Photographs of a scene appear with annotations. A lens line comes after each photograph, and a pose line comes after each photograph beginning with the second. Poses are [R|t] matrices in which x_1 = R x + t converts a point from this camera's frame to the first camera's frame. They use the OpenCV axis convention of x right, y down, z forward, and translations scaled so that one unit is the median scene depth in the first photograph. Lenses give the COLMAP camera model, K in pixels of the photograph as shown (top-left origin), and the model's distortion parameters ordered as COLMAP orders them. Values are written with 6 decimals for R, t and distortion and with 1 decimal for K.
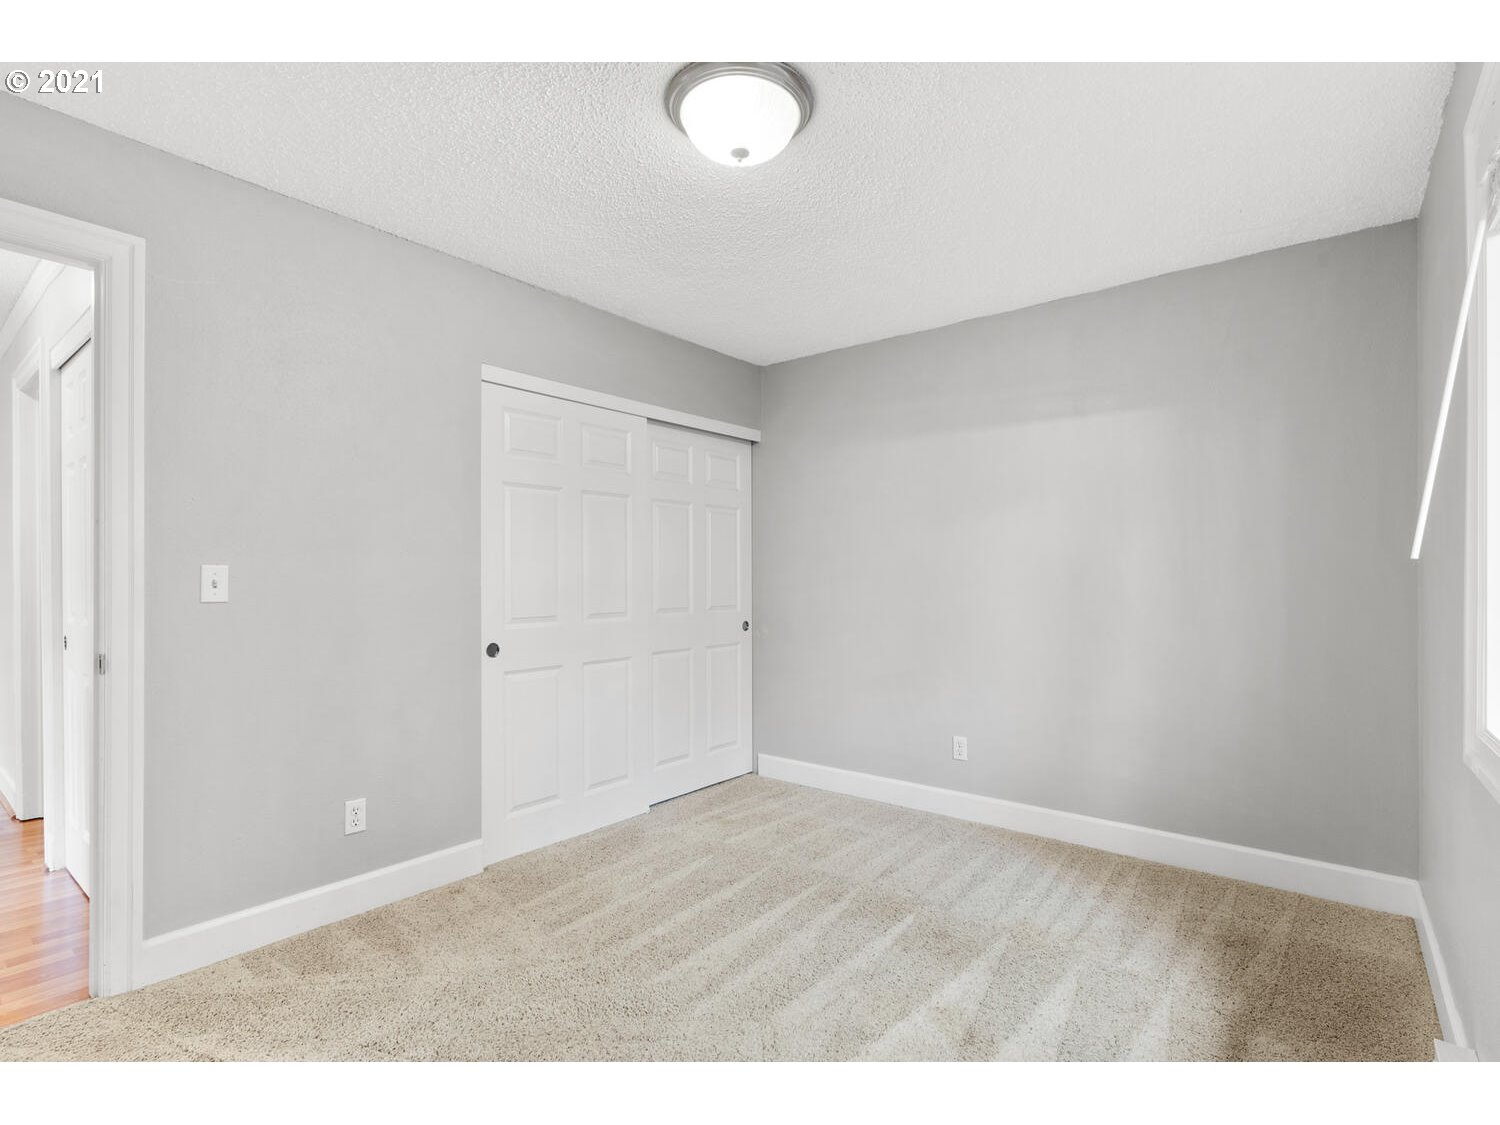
lens RADIAL K [[716.1, 0, 750.0], [0, 716.1, 562.5], [0, 0, 1]] dist [-0.001601, -0.000179]
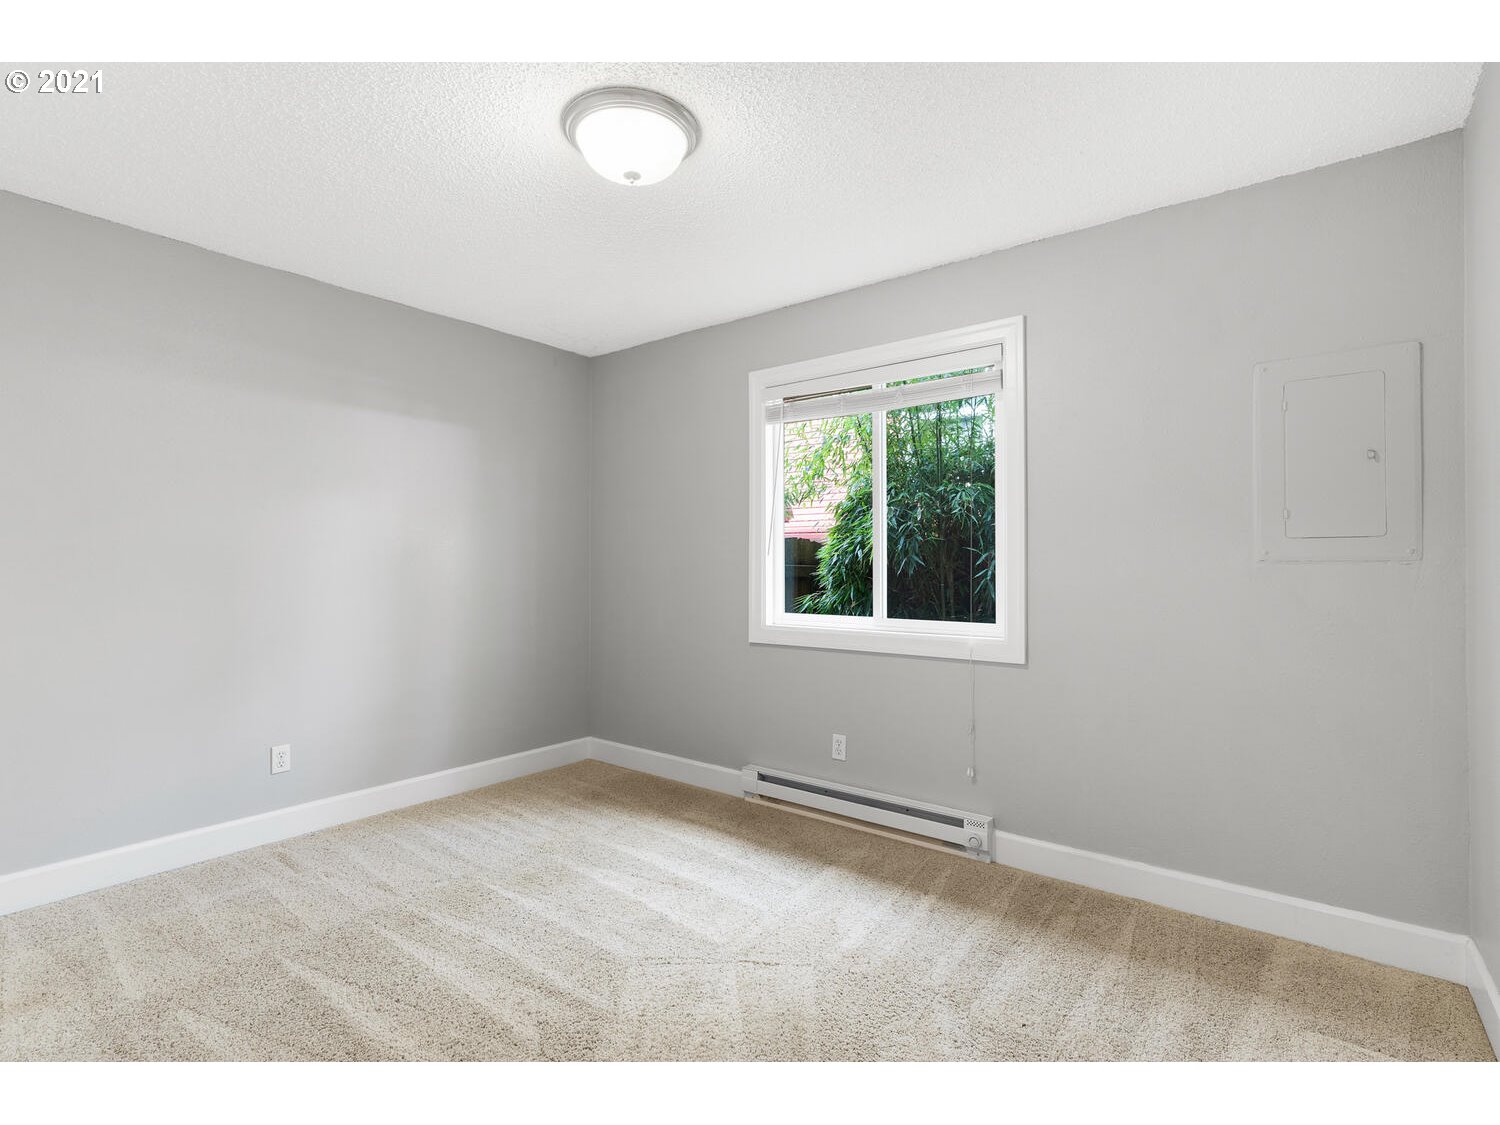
lens RADIAL K [[716.1, 0, 750.0], [0, 716.1, 562.5], [0, 0, 1]] dist [-0.001601, -0.000179]
pose [[-0.016426, 0.005154, 0.999852, -0.808018], [-0.028777, 0.999570, -0.005625, 0.011042], [-0.999451, -0.028866, -0.016270, 0.619227]]
